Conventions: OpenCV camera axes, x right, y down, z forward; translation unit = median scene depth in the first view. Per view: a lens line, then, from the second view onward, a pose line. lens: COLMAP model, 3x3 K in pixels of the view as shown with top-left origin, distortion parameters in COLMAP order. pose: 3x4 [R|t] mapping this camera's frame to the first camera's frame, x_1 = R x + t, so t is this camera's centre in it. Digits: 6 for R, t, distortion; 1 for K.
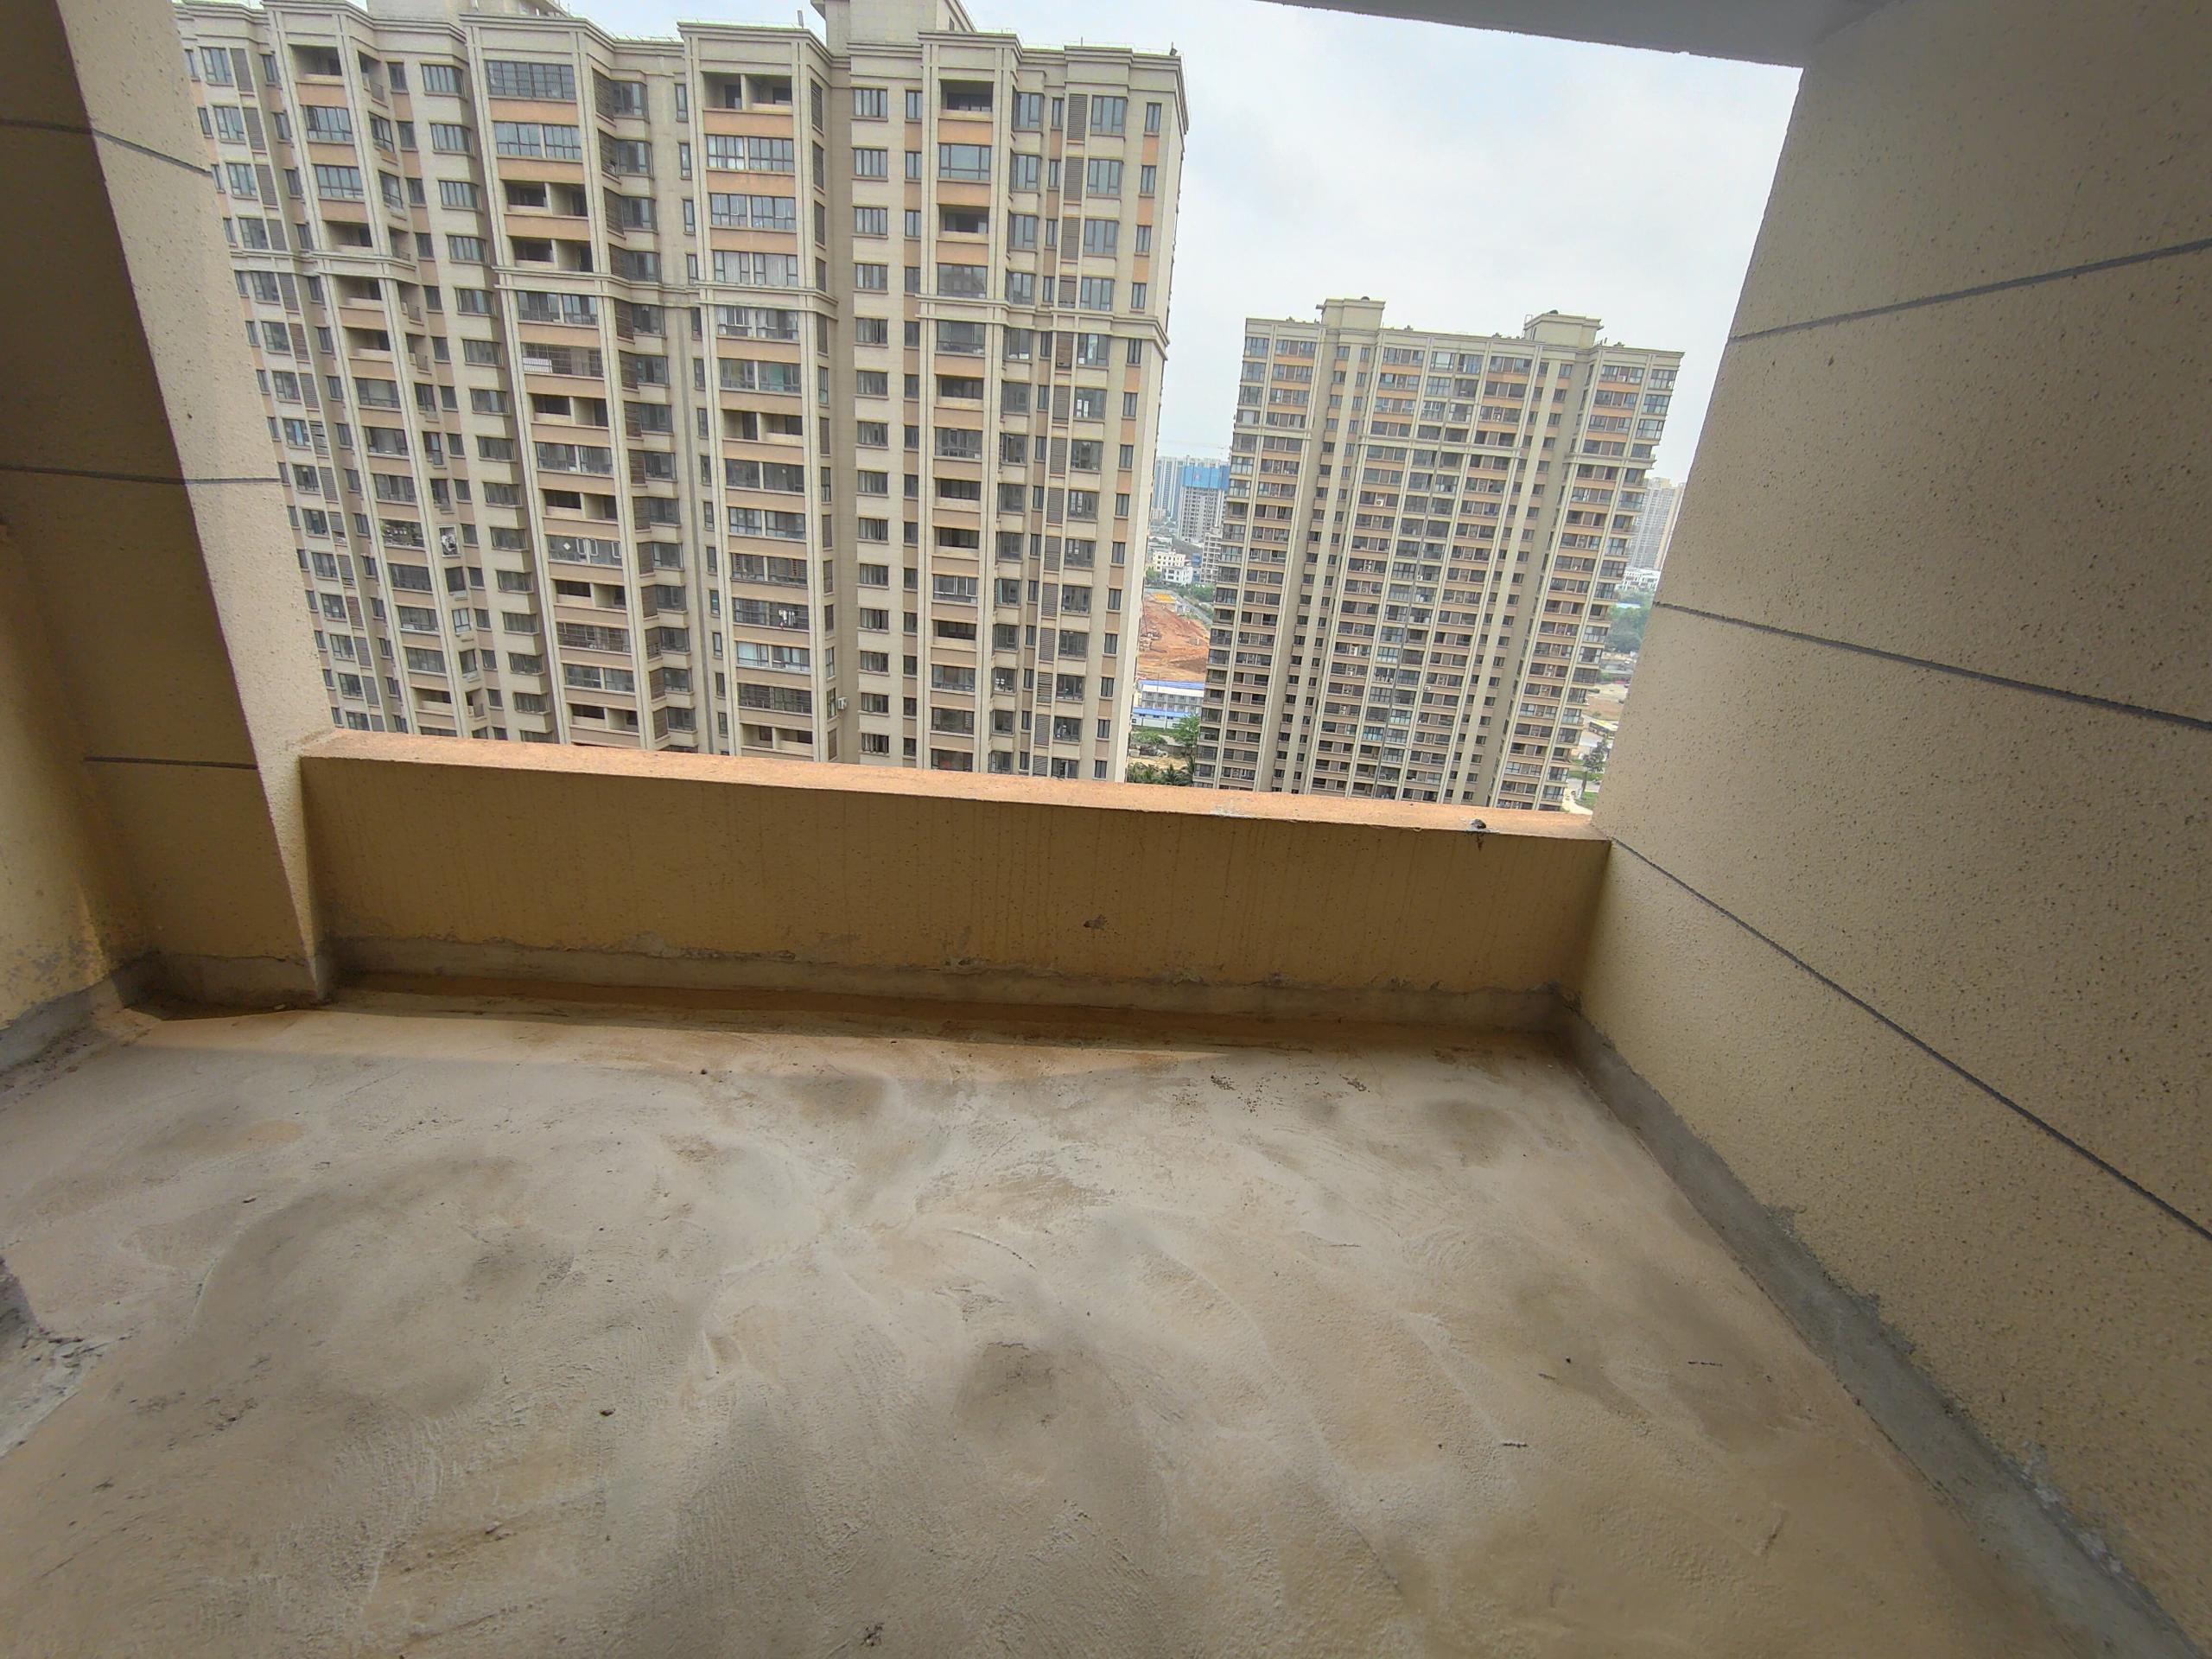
lens RADIAL K [[941.0, 0, 1114.1], [0, 941.0, 835.9], [0, 0, 1]] dist [-0.000068, 0.000073]
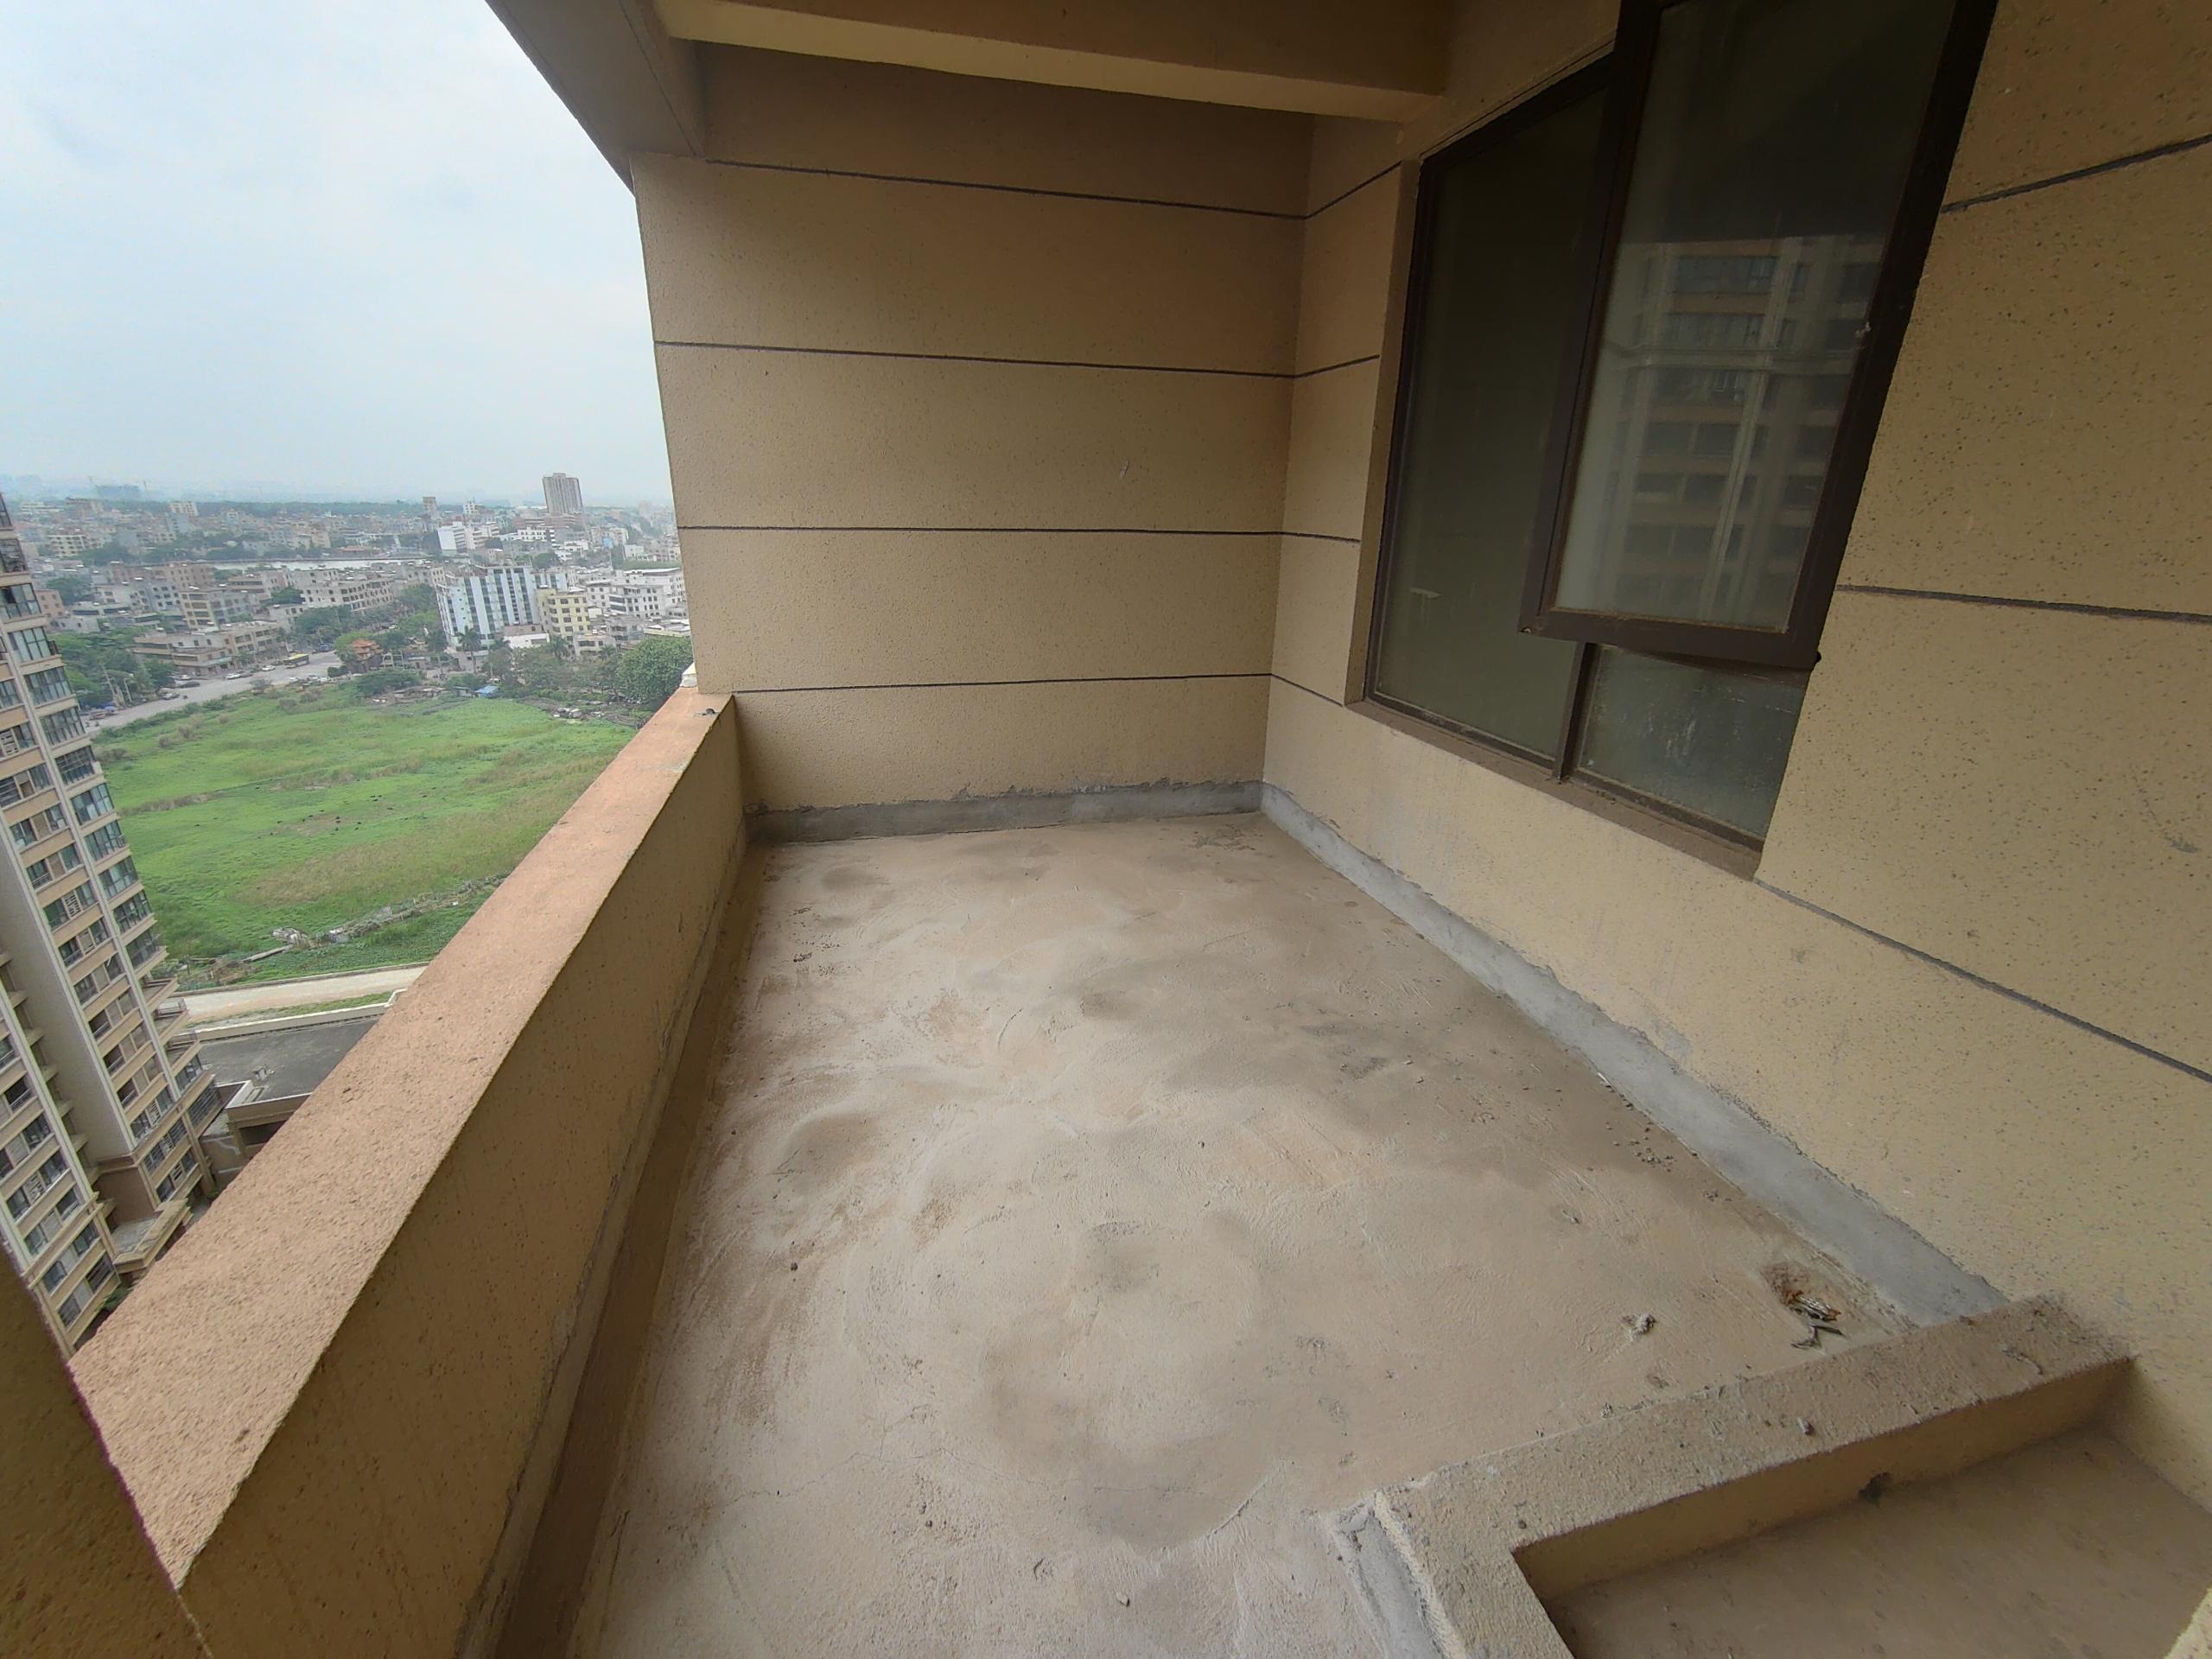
lens RADIAL K [[941.0, 0, 1104.8], [0, 941.0, 831.2], [0, 0, 1]] dist [-0.000068, 0.000073]
pose [[-0.199579, -0.415095, 0.887617, -1.110604], [0.324622, 0.826680, 0.459588, -0.346979], [-0.924548, 0.379864, -0.030239, 0.697091]]
